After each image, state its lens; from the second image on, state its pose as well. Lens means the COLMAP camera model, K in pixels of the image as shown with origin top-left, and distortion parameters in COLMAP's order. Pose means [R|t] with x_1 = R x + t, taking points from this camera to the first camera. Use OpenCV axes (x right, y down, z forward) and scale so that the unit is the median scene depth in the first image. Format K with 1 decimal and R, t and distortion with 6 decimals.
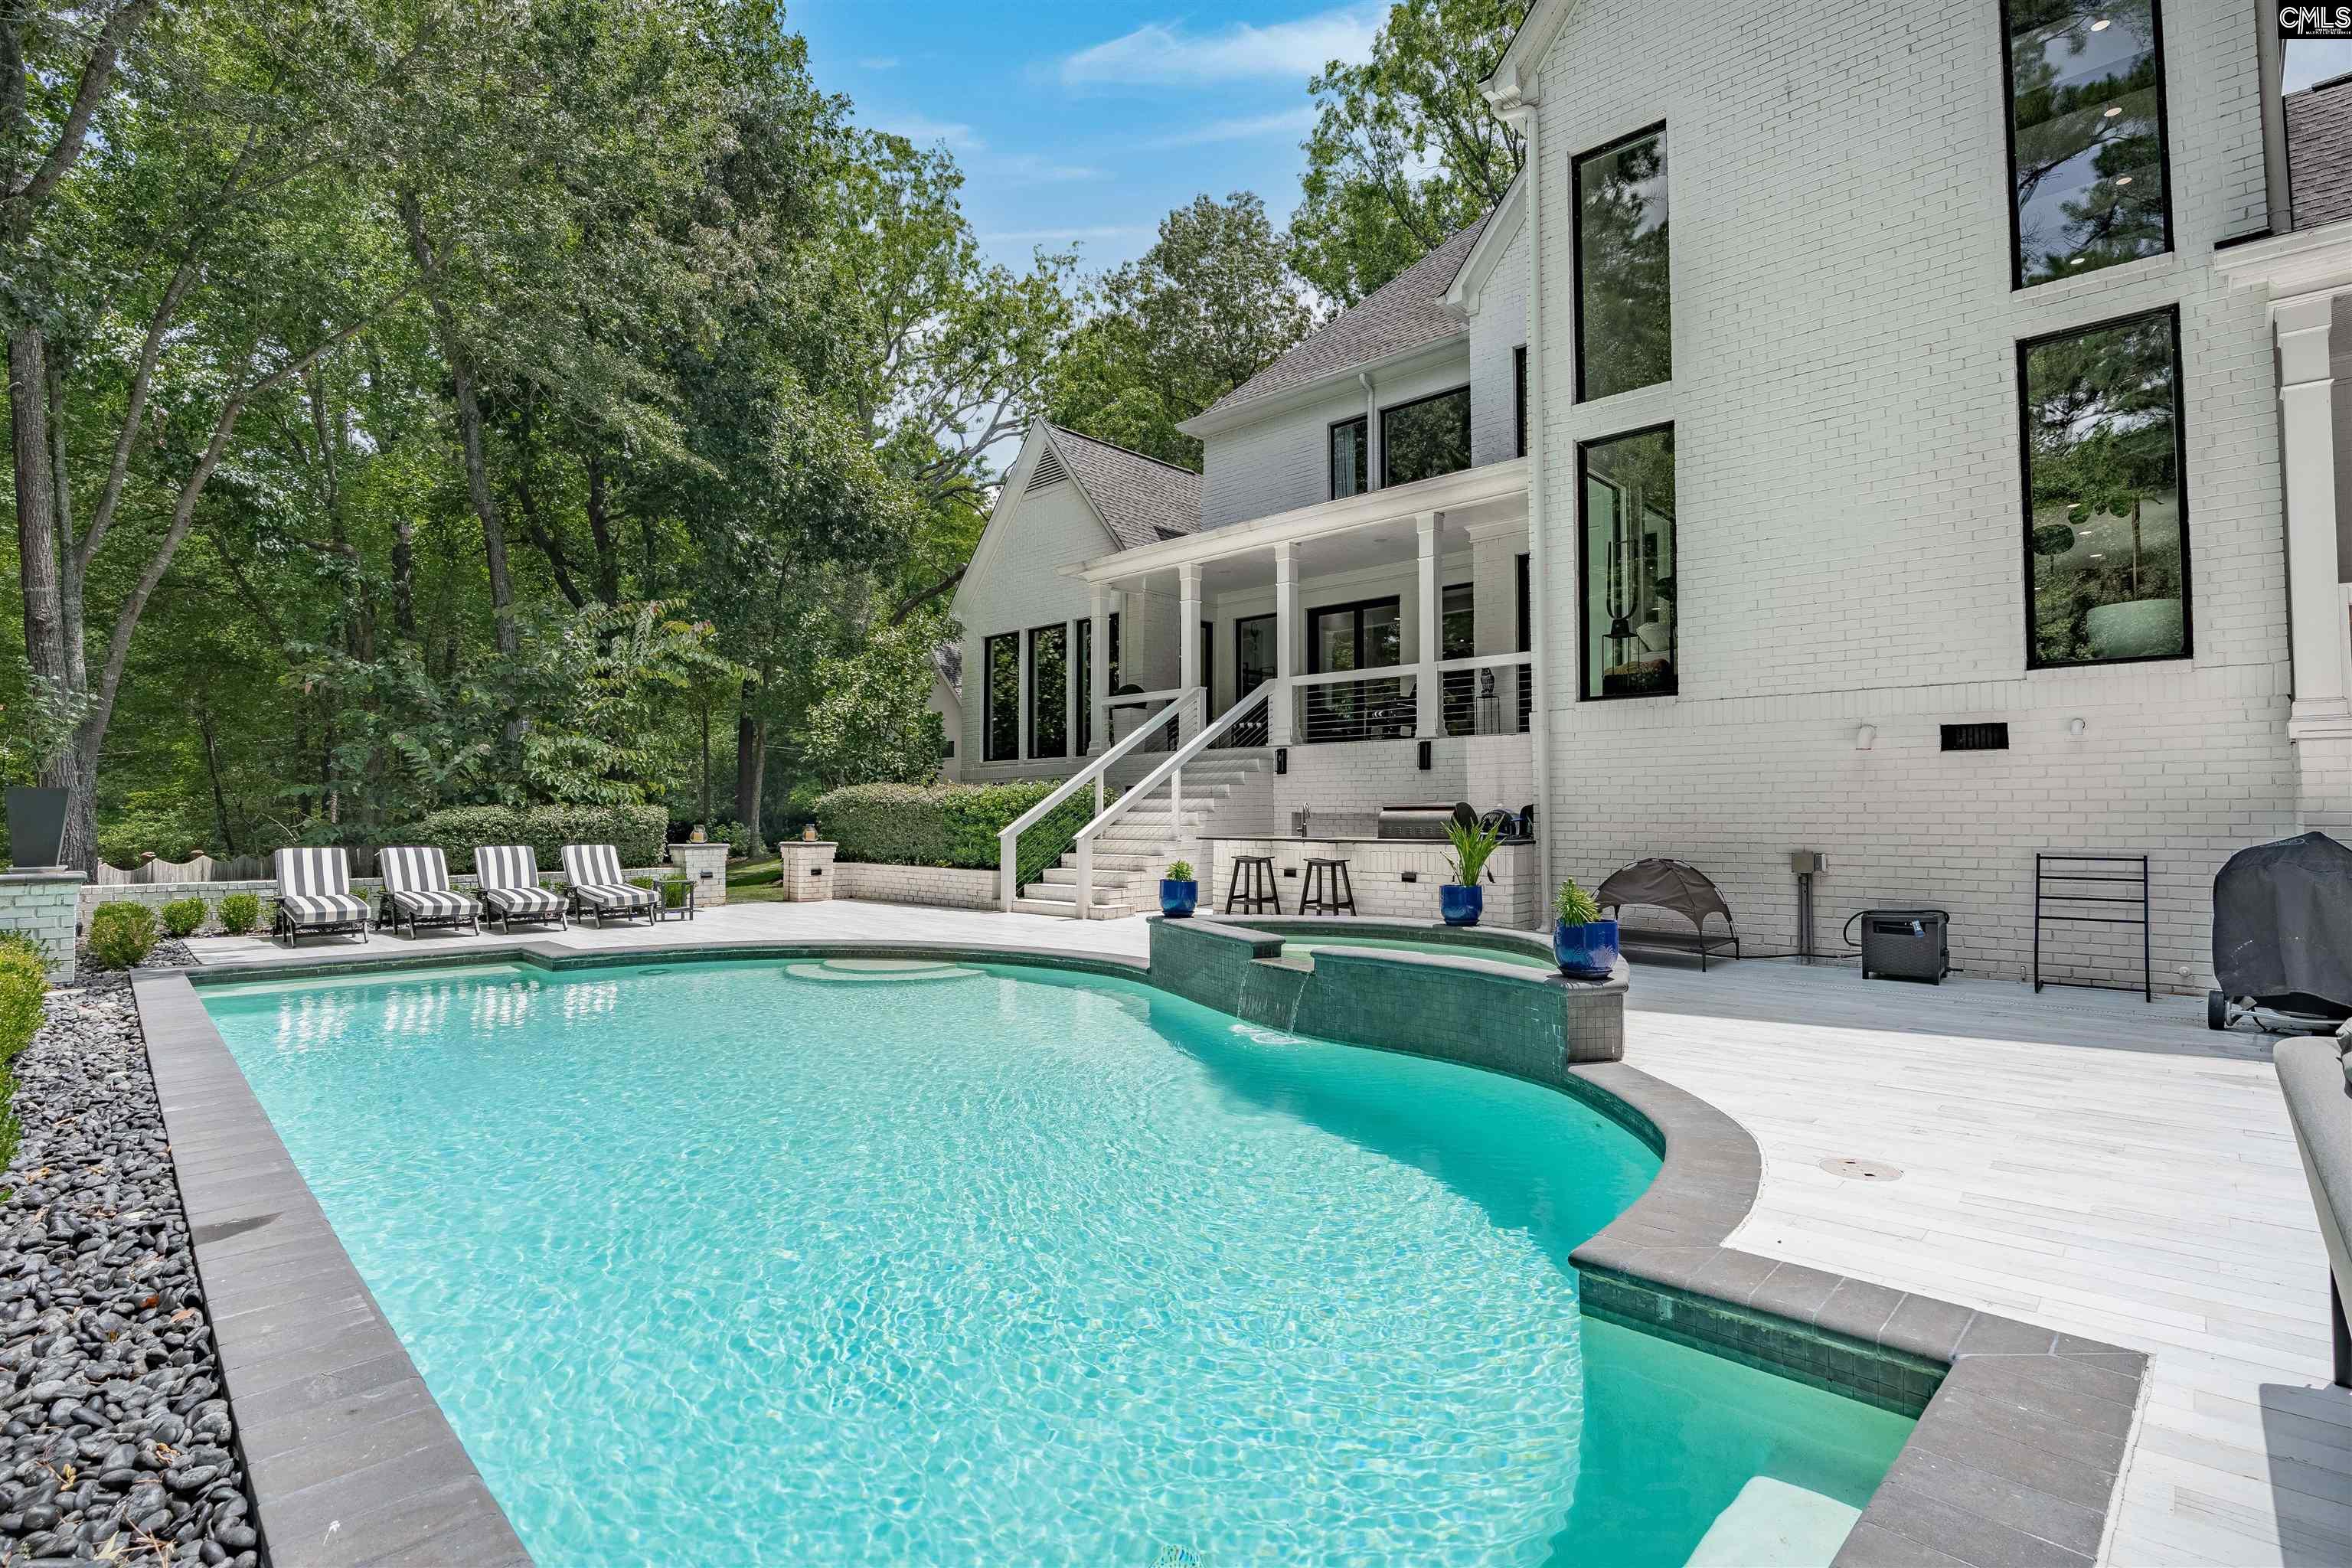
lens RADIAL K [[1113.0, 0, 1176.0], [0, 1113.0, 784.0], [0, 0, 1]] dist [-0.002920, -0.000252]
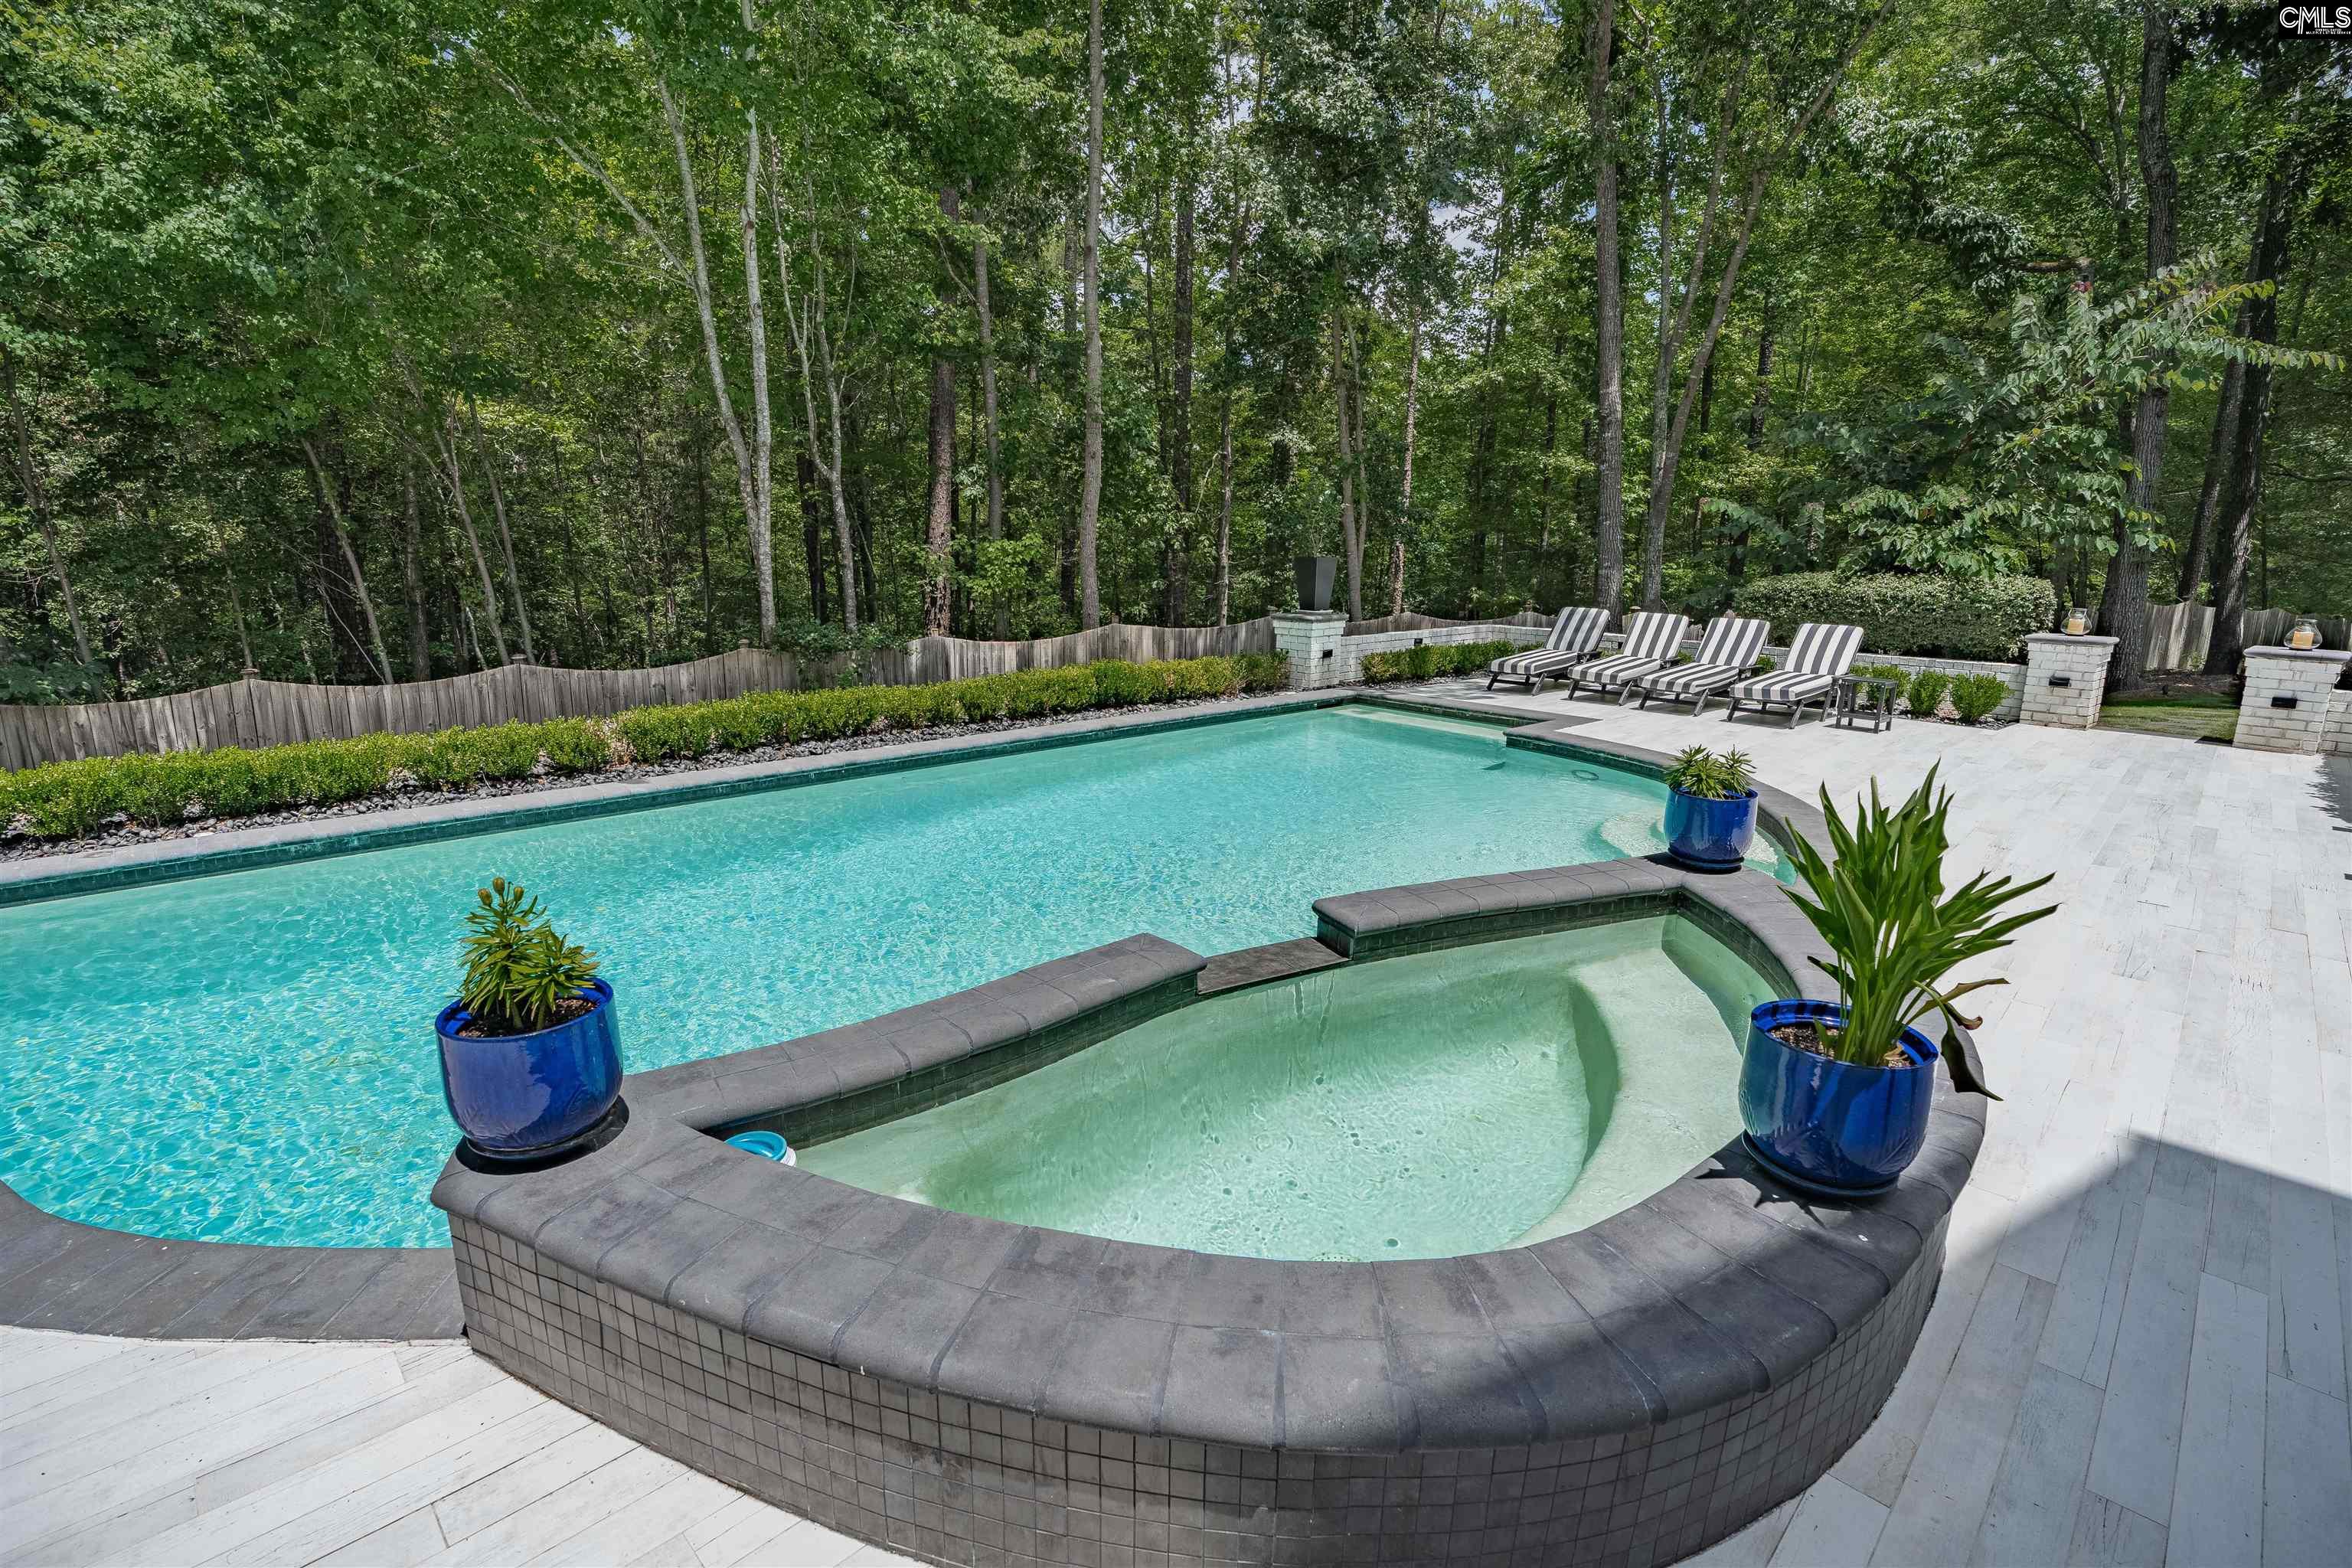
lens RADIAL K [[1090.3, 0, 1179.3], [0, 1090.3, 771.5], [0, 0, 1]] dist [-0.020598, 0.000510]
pose [[-0.041692, 0.206369, -0.977586, 0.289816], [0.016176, 0.978448, 0.205861, -0.011262], [0.999000, -0.007231, -0.044132, 0.502856]]
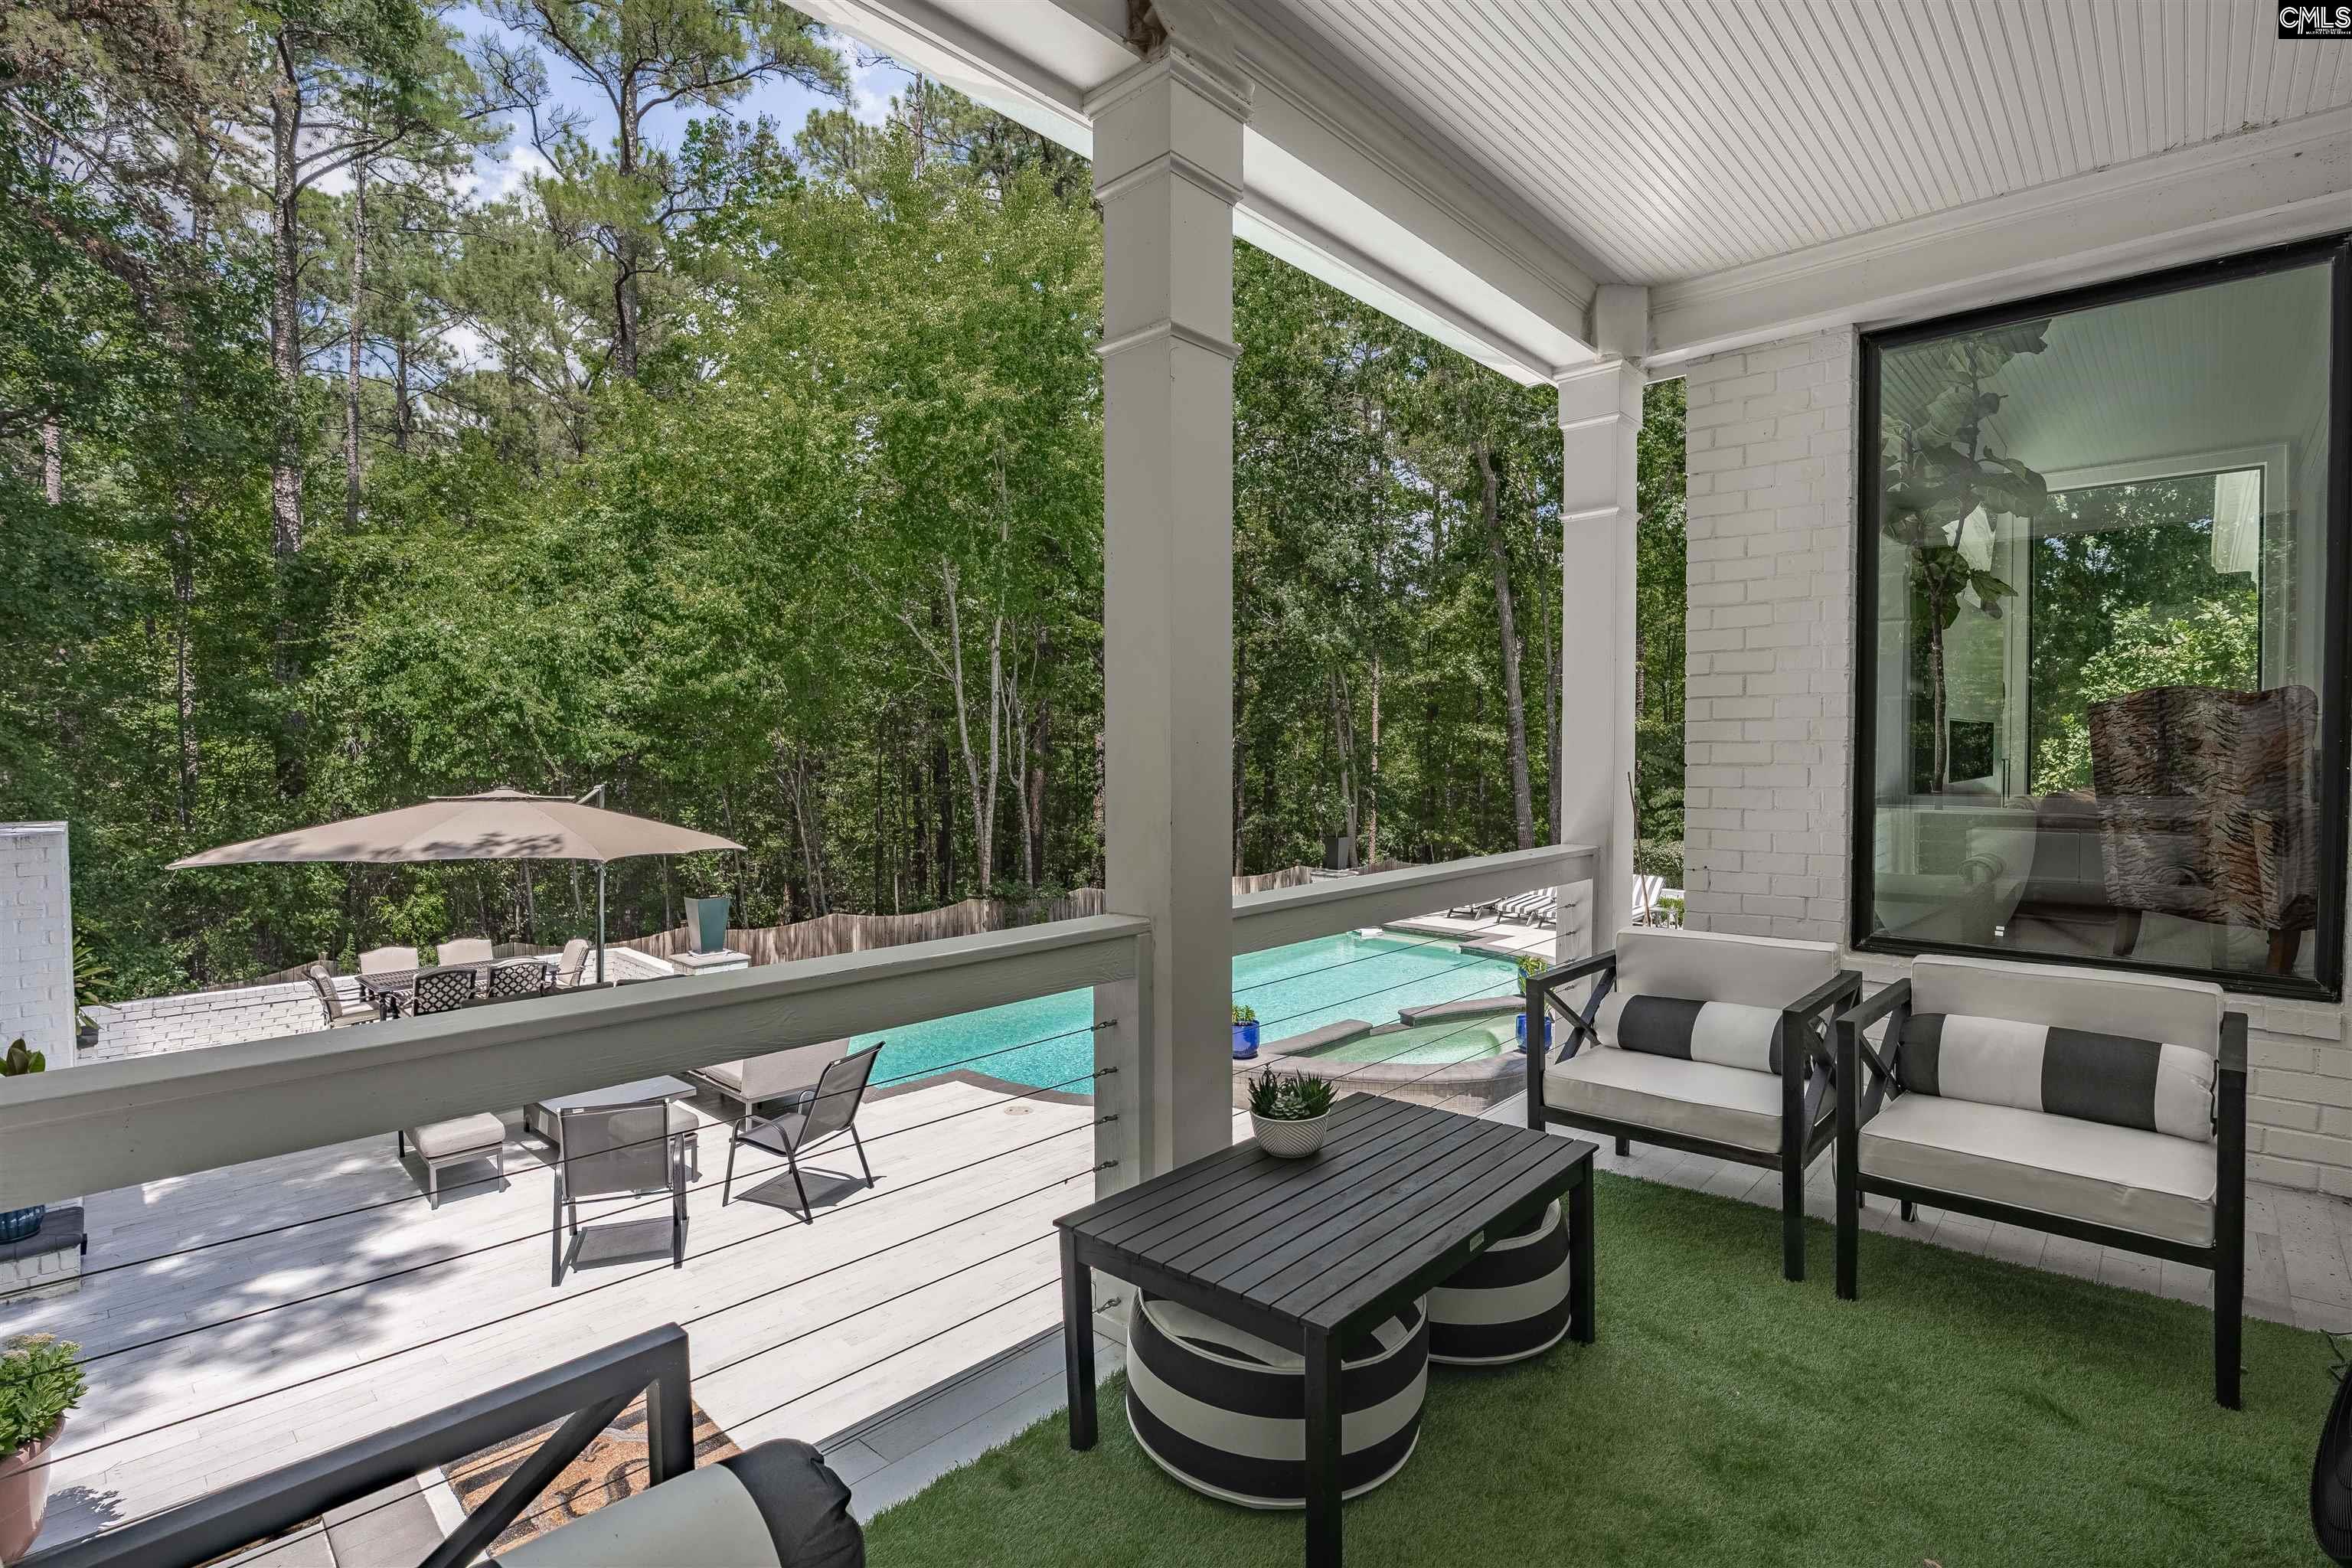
lens RADIAL K [[1096.7, 0, 1176.0], [0, 1096.7, 784.0], [0, 0, 1]] dist [-0.024717, 0.000789]
pose [[-0.001119, 0.029010, -0.999578, 0.803658], [0.031082, 0.999097, 0.028961, -0.112132], [0.999516, -0.031036, -0.002020, 0.373593]]
